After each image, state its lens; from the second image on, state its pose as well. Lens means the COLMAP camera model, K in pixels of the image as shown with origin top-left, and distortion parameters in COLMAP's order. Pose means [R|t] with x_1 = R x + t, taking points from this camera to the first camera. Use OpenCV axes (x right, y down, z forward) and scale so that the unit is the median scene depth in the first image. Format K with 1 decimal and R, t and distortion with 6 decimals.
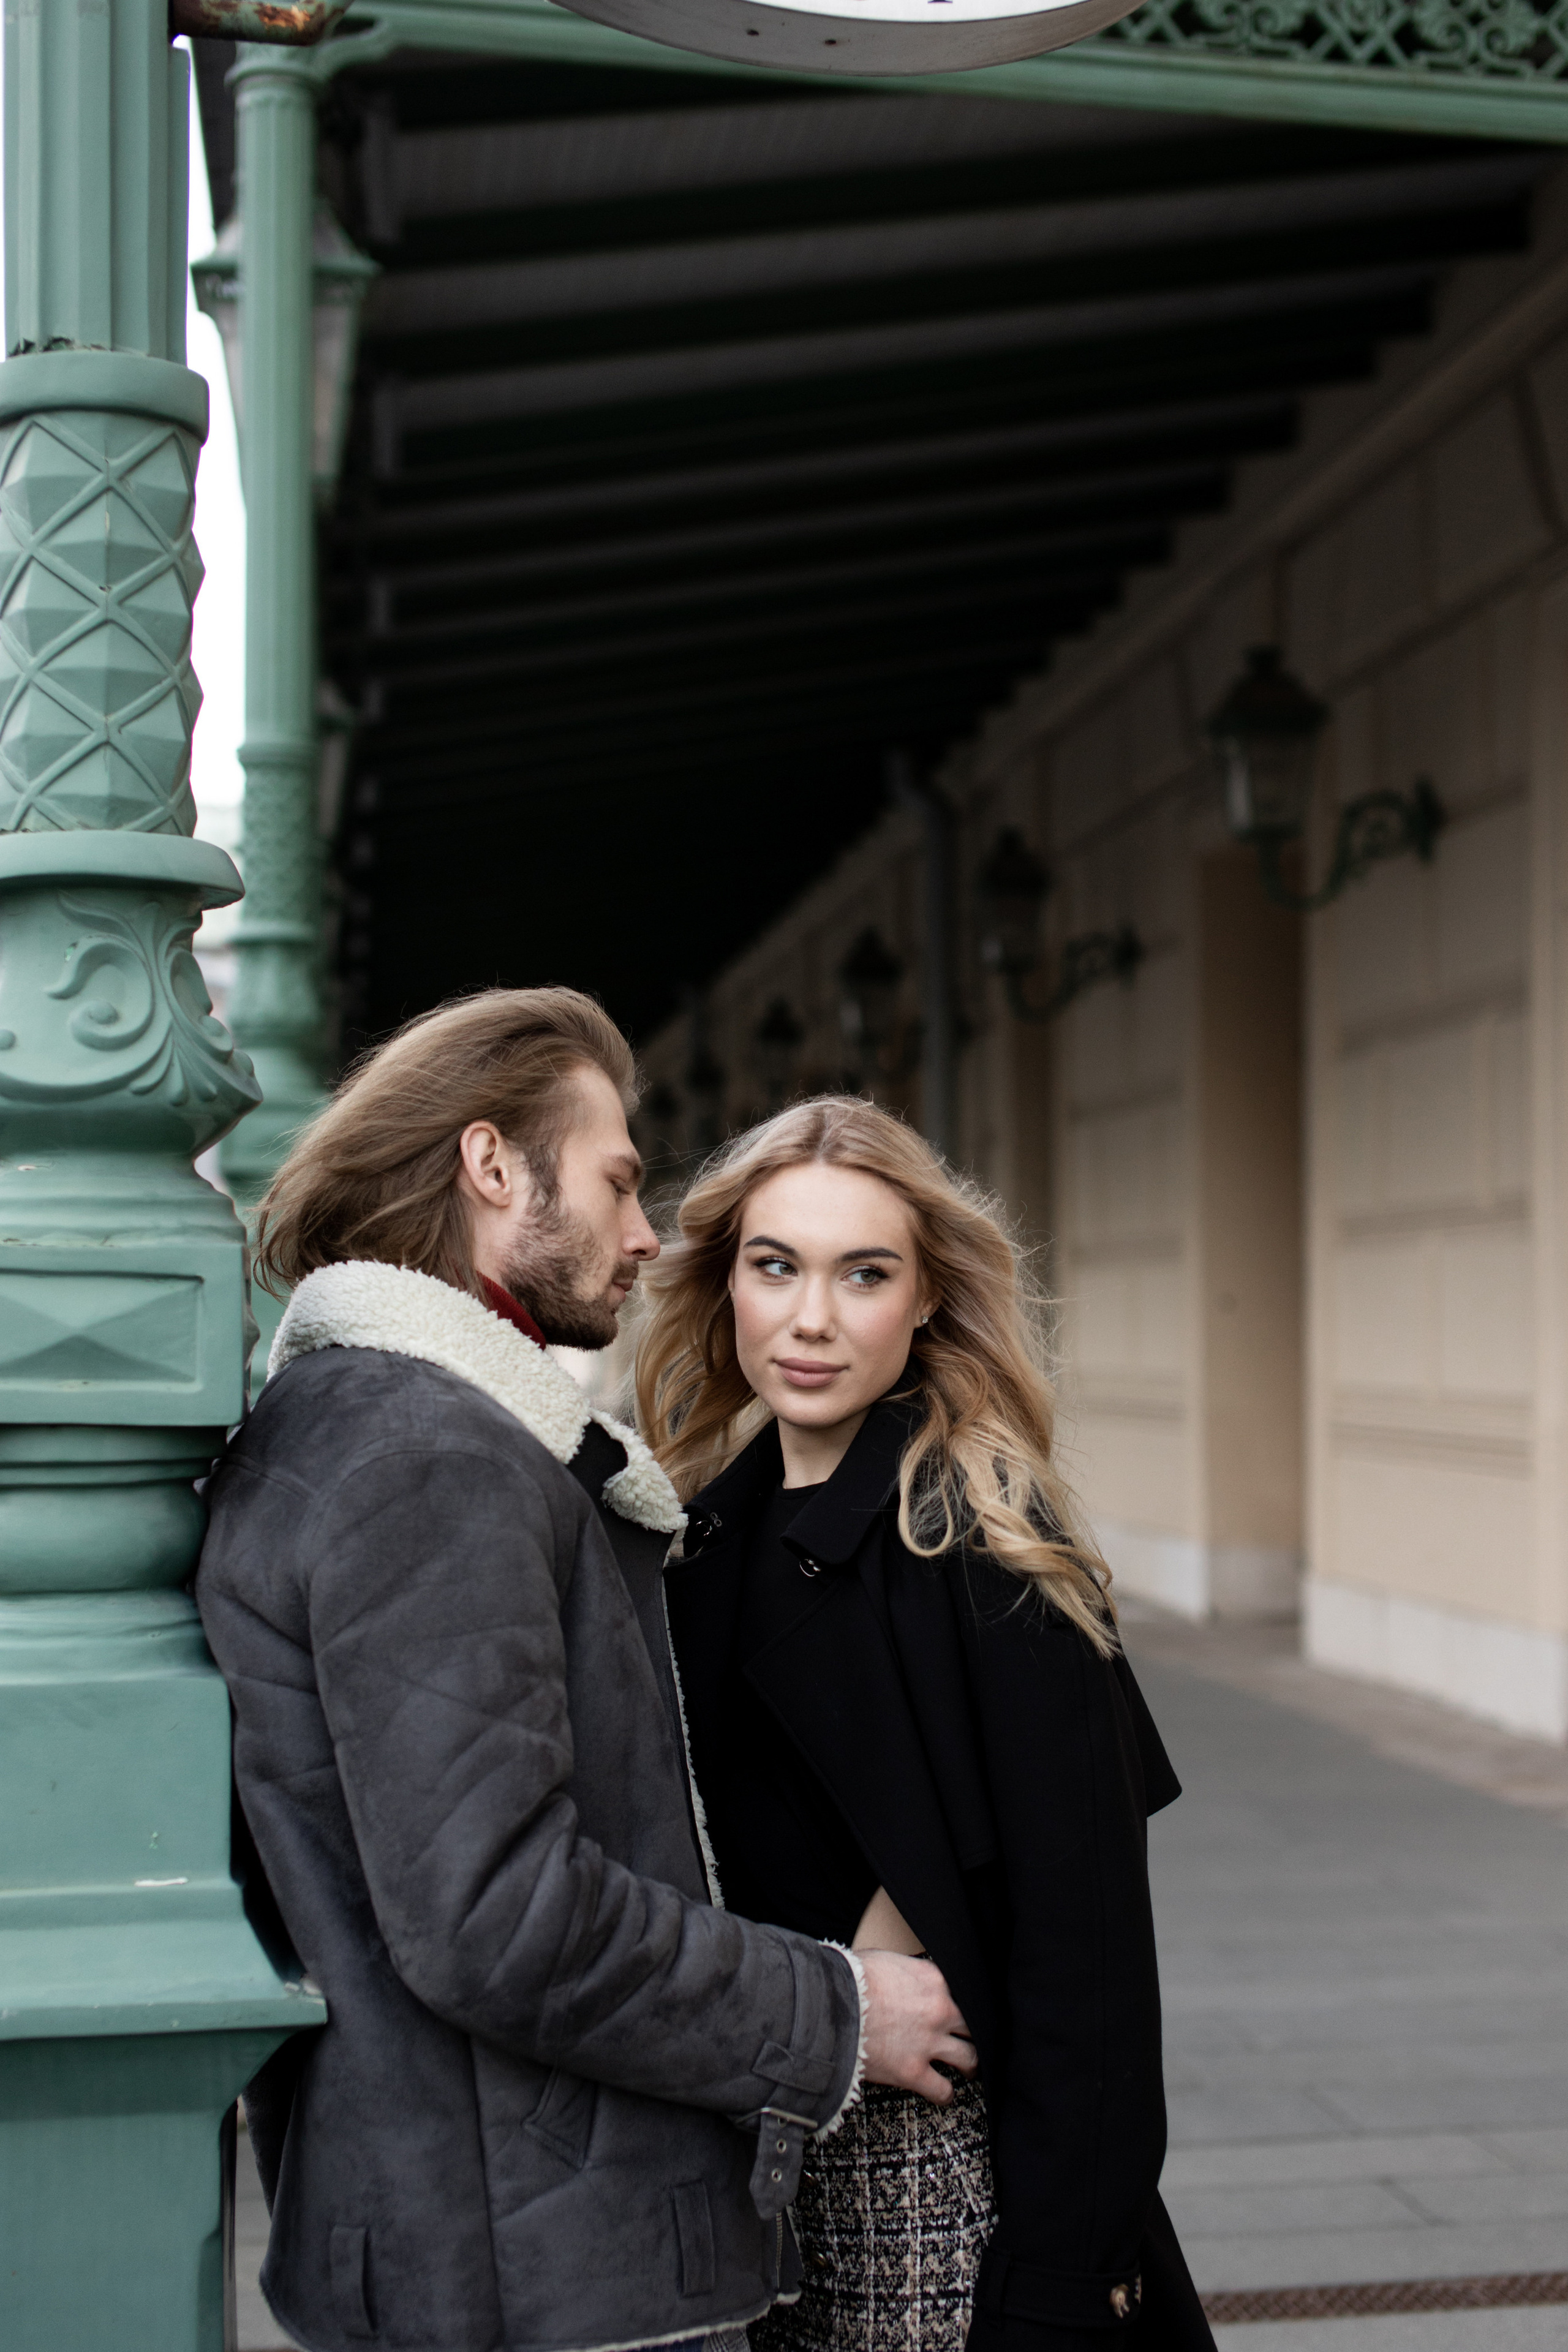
lens RADIAL K [[3360.9, 0, 784.0], [0, 3360.9, 1176.0], [0, 0, 1]] dist [-0.013927, -0.018660]
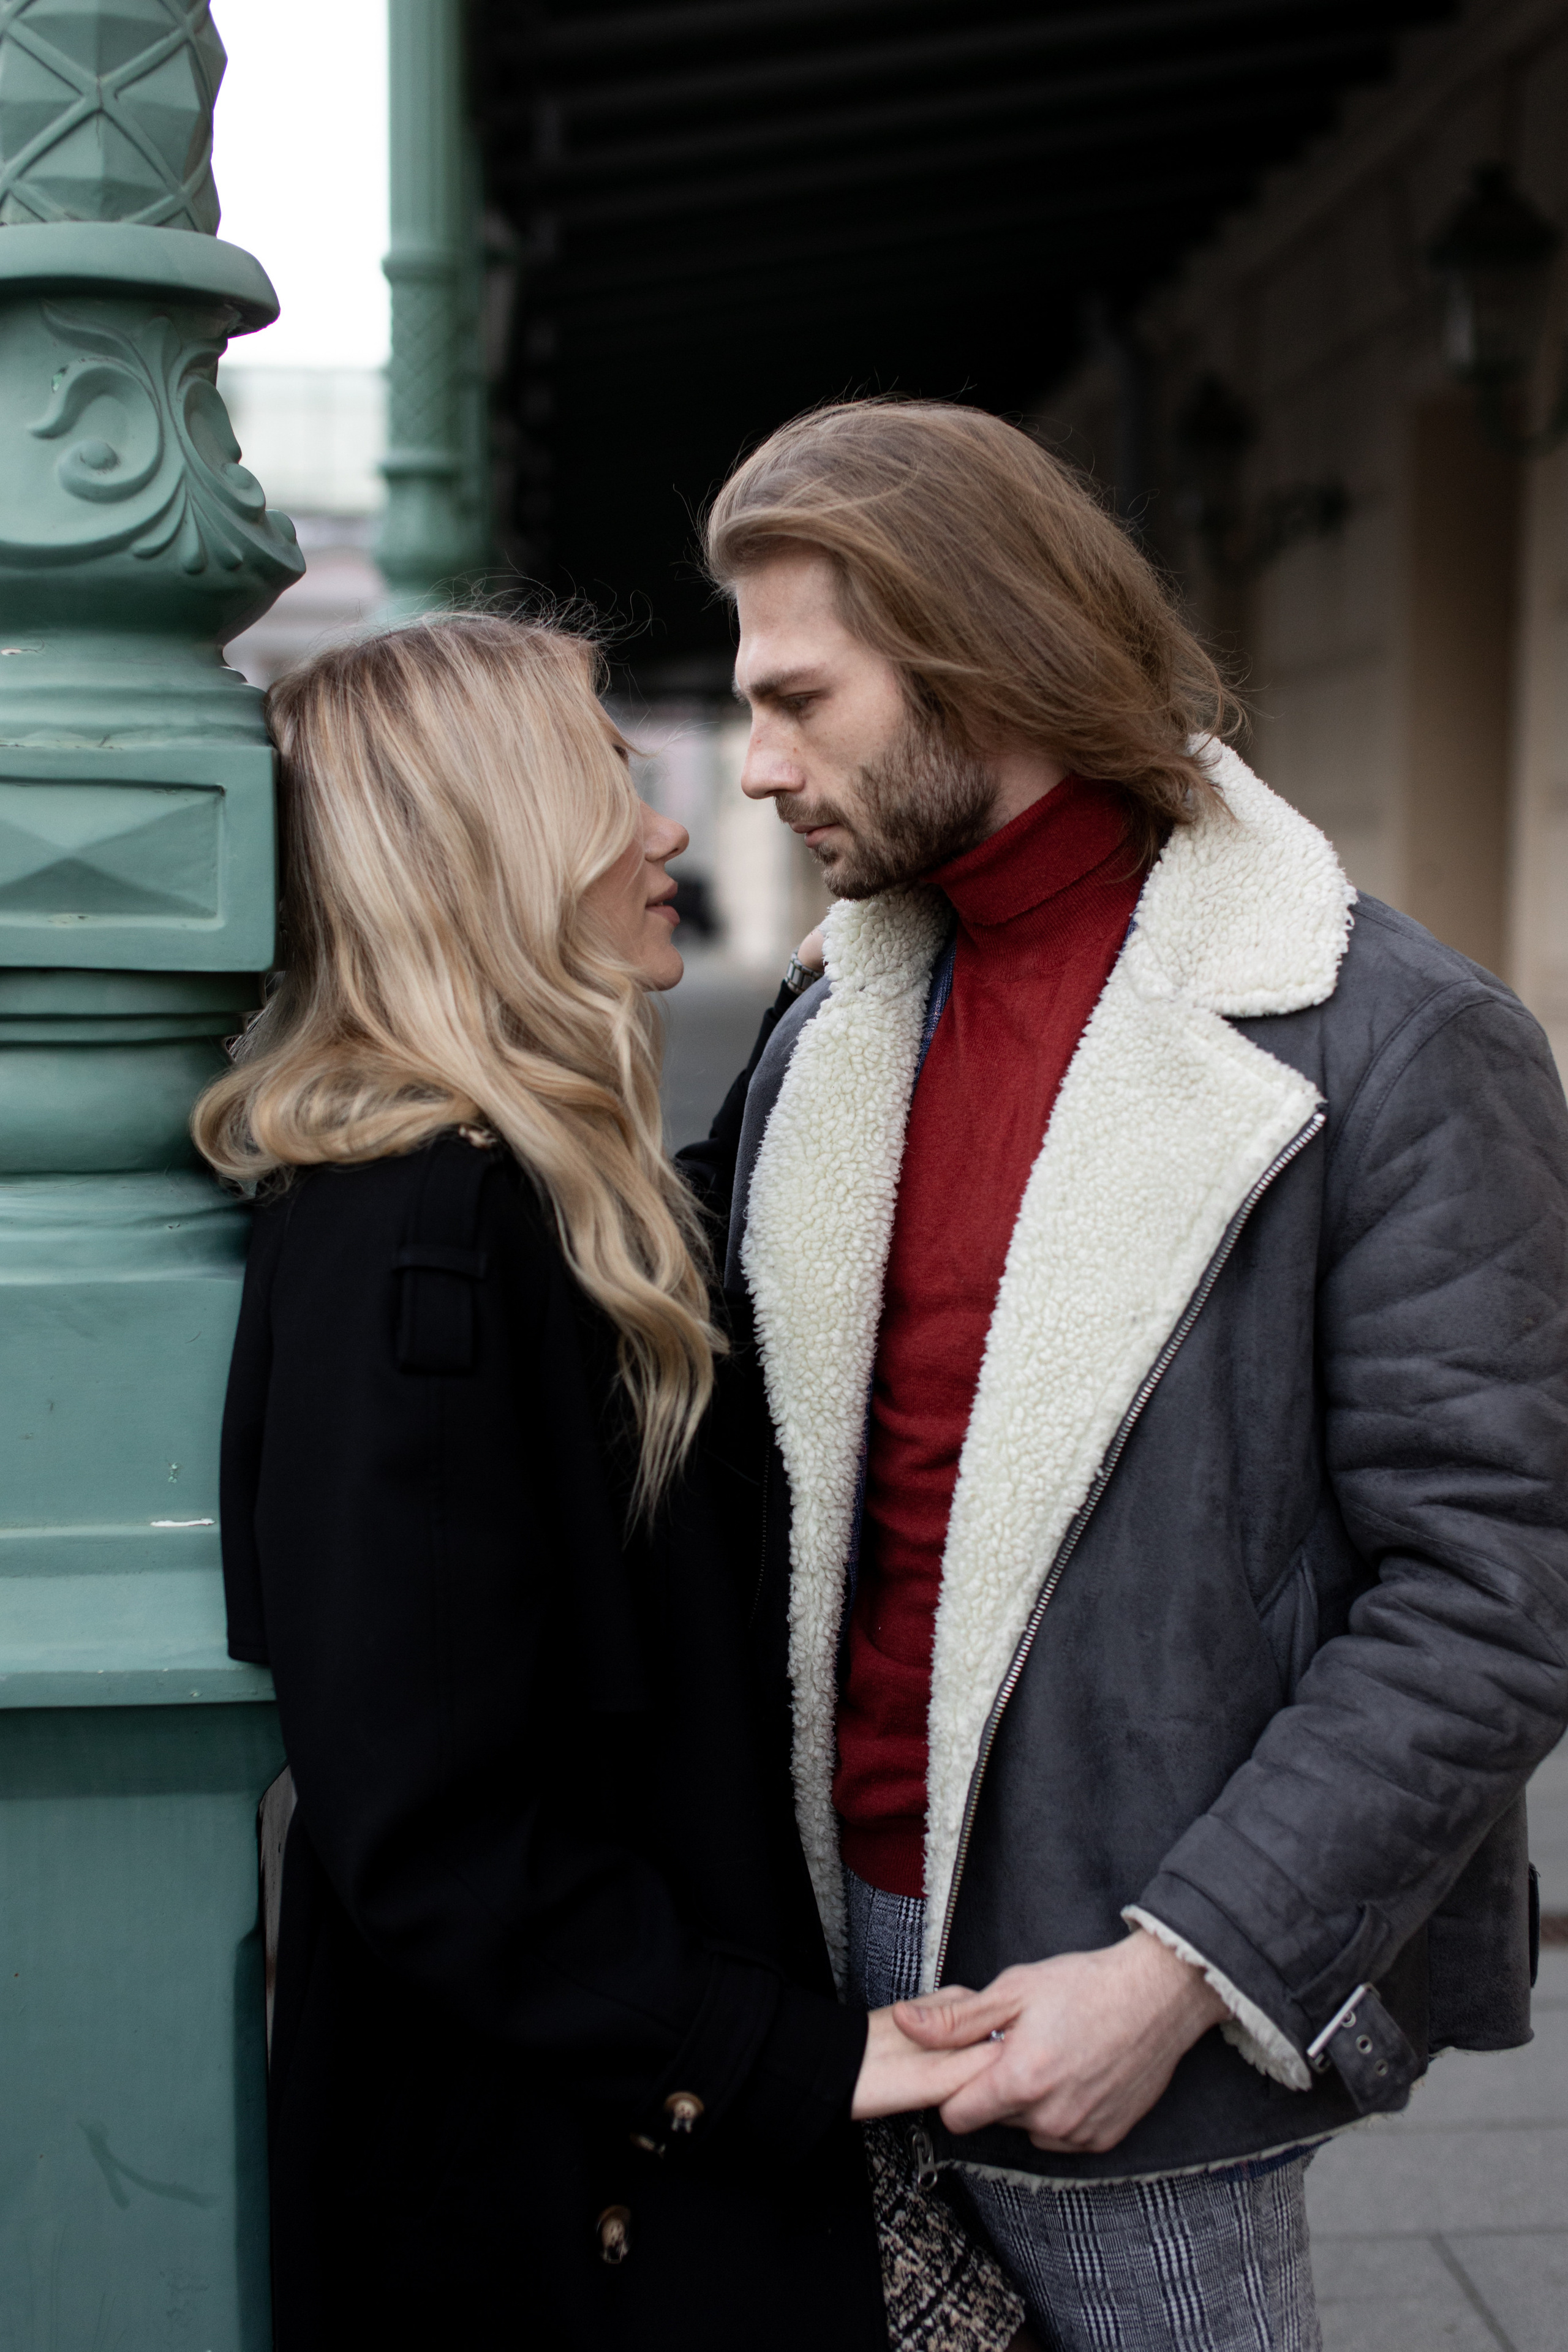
lens RADIAL K [[3399.7, 0, 784.0], [0, 3399.7, 1176.0], [0, 0, 1]] dist [-0.010588, -0.019973]
pose [[0.998508, 0.013217, -0.052984, 0.005504], [-0.006438, 0.991993, 0.126132, 0.018474], [0.054226, -0.125603, 0.990598, 0.183678]]
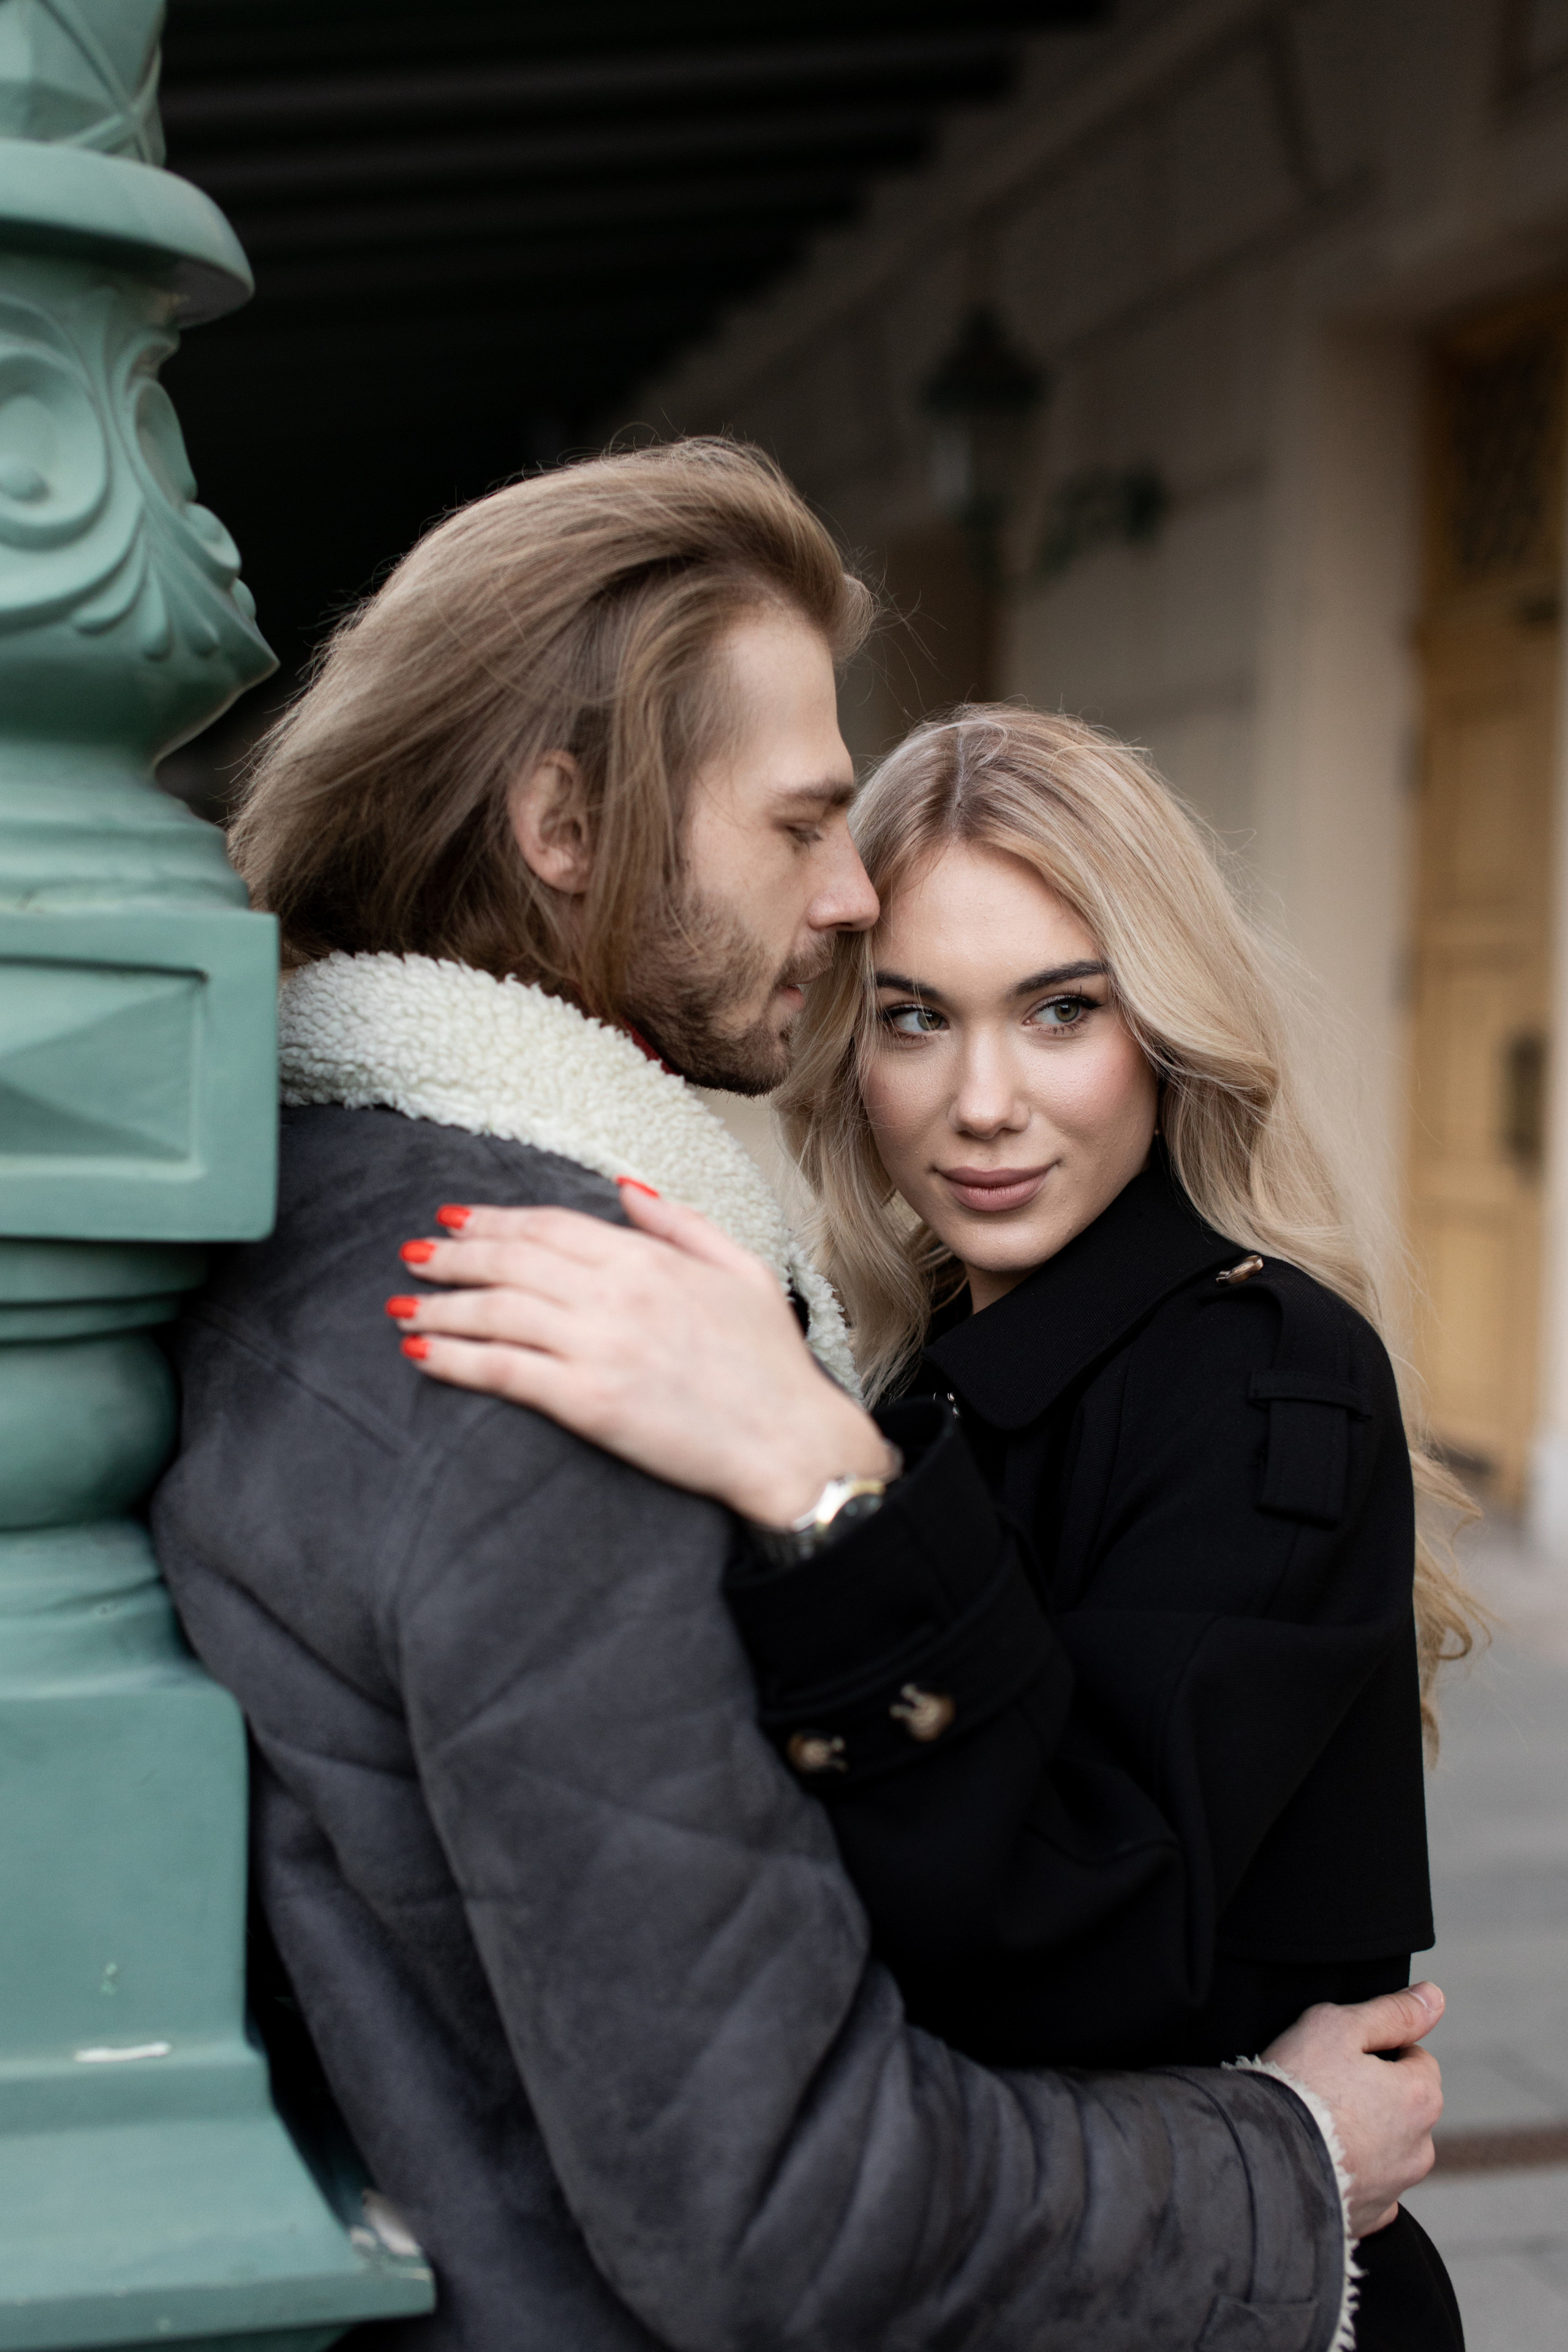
lens RADIAL K [[3360.9, 0, 784.0], [0, 3360.9, 1176.0], [0, 0, 1]] dist [-0.013927, -0.018660]
pose [[0.992597, 0.020486, 0.119711, -0.141122], [-0.031211, 0.995595, 0.088414, 0.011496], [-0.117372, -0.091495, 0.988864, 0.431890]]
